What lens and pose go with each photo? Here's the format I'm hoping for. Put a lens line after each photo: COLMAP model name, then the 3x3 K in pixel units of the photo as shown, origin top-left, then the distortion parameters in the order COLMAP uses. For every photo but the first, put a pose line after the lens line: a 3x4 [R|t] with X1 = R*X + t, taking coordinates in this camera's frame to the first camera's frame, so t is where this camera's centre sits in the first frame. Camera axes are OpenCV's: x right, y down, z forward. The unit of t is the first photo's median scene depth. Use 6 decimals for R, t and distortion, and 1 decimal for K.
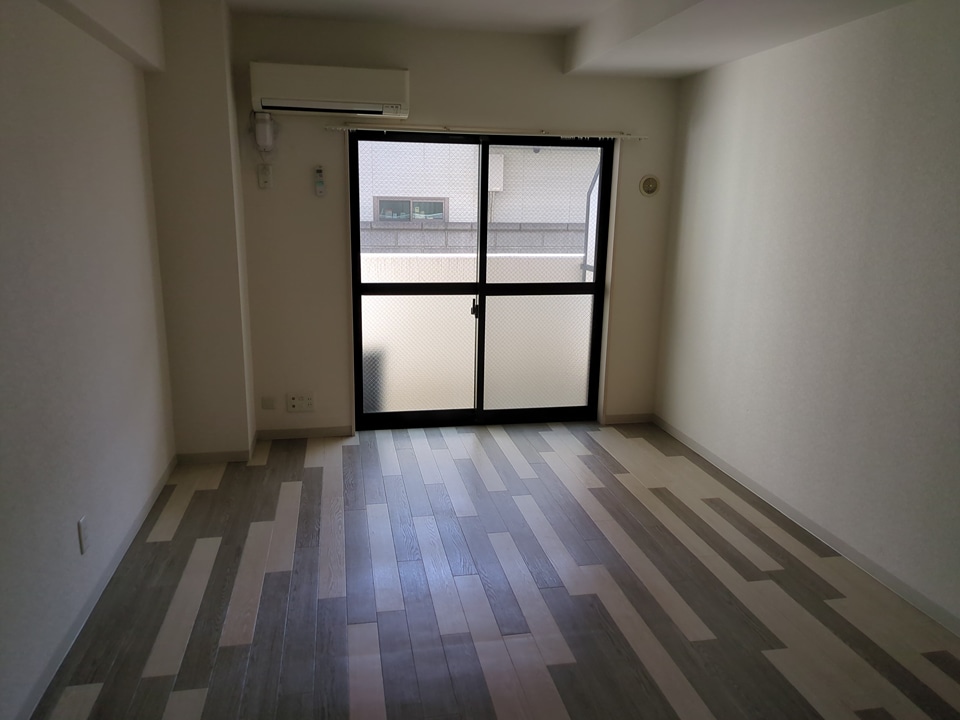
lens RADIAL K [[722.6, 0, 480.2], [0, 722.6, 360.8], [0, 0, 1]] dist [0.007938, 0.000929]
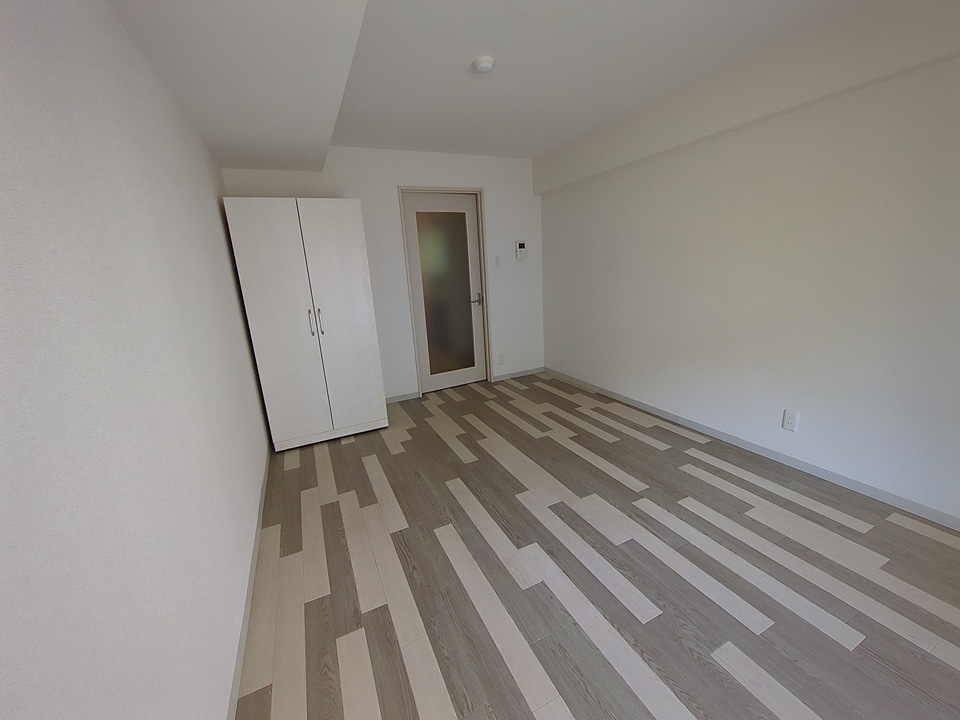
lens RADIAL K [[377.0, 0, 480.5], [0, 377.0, 359.4], [0, 0, 1]] dist [0.008013, -0.000050]
pose [[-0.966473, 0.098976, -0.236925, 0.352607], [-0.016232, 0.897326, 0.441071, -0.266523], [0.256255, 0.430129, -0.865634, 1.429366]]
